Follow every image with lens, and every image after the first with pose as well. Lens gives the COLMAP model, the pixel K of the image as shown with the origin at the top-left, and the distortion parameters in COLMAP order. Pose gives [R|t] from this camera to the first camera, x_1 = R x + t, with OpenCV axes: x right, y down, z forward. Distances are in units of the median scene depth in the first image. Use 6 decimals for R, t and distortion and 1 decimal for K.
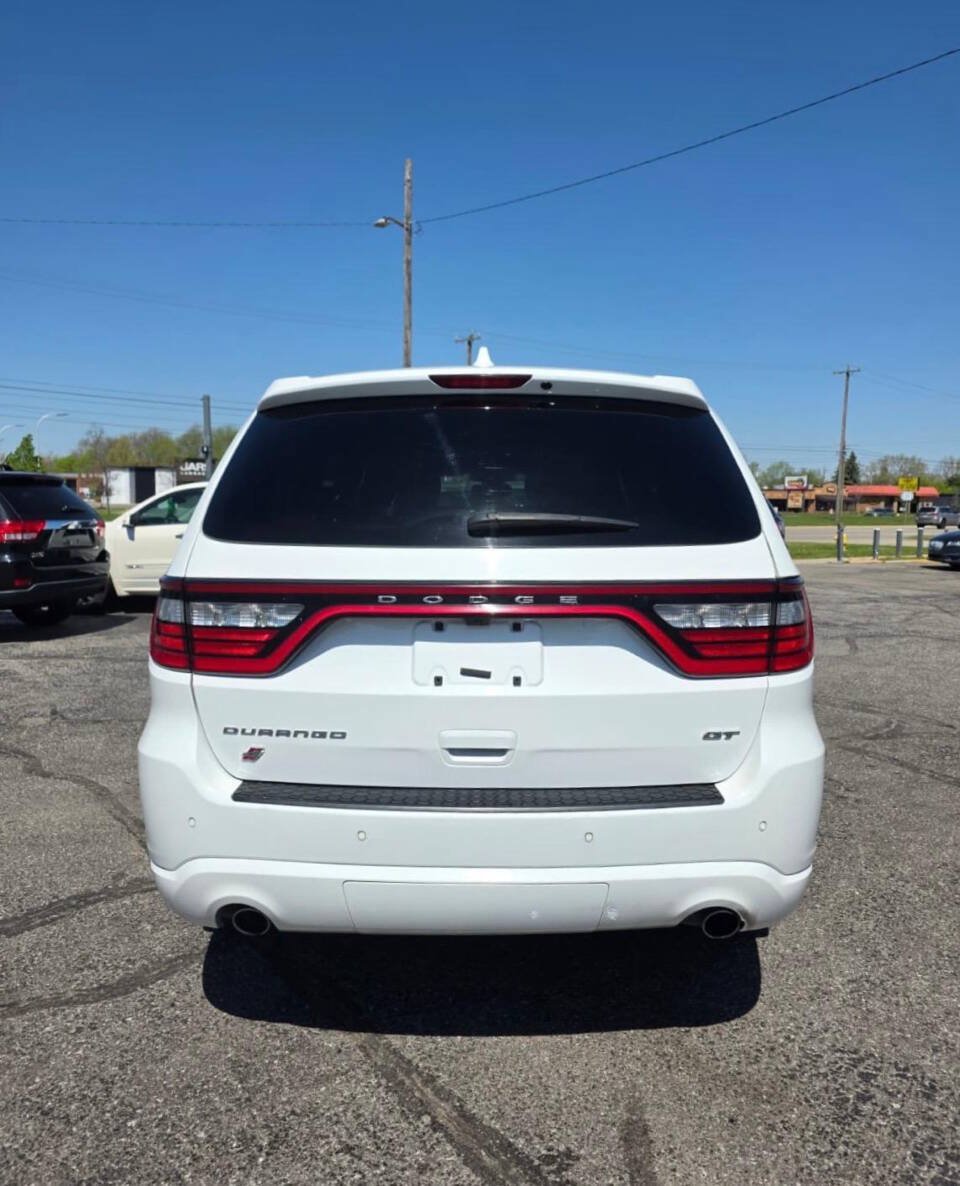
lens RADIAL K [[880.7, 0, 460.5], [0, 880.7, 591.5], [0, 0, 1]] dist [0.056746, -0.042531]
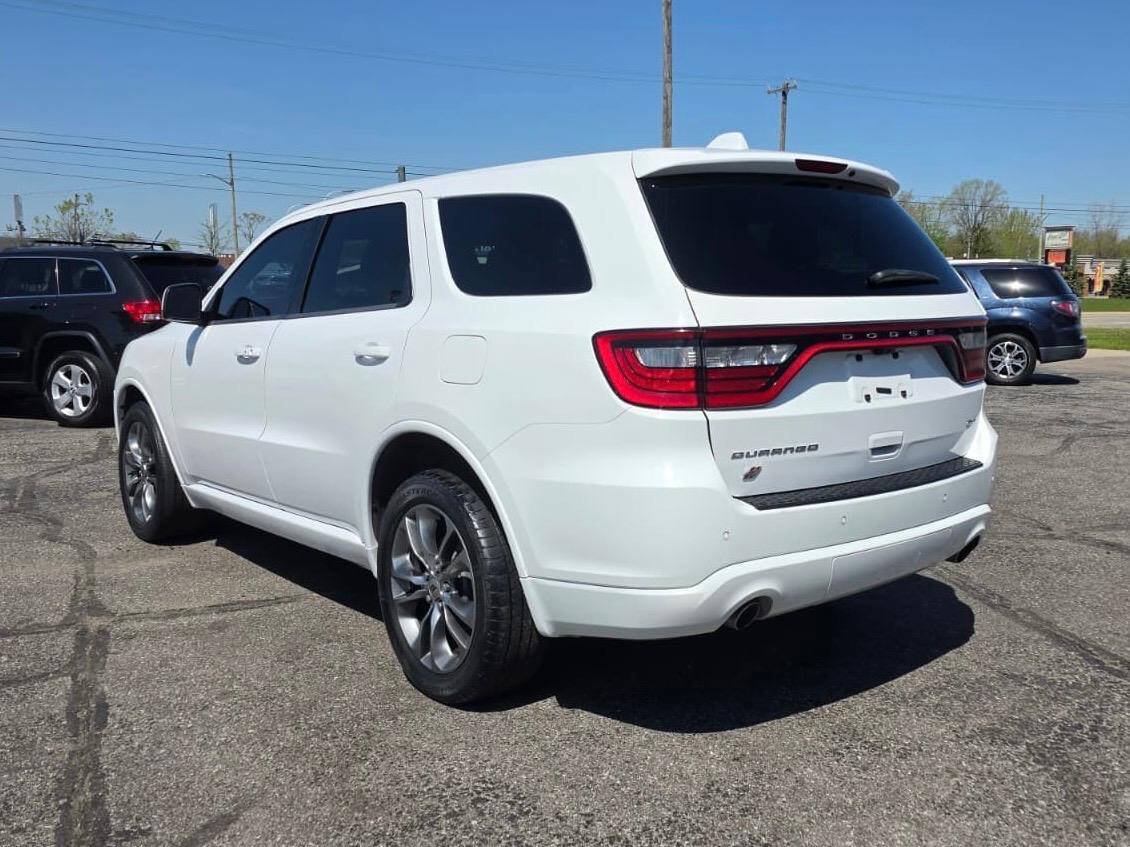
lens RADIAL K [[1041.6, 0, 626.4], [0, 1041.6, 415.0], [0, 0, 1]] dist [0.040583, 0.000000]
pose [[0.983455, 0.012421, -0.180729, 0.184641], [-0.008586, 0.999721, 0.021989, 0.012975], [0.180952, -0.020074, 0.983287, -0.037727]]
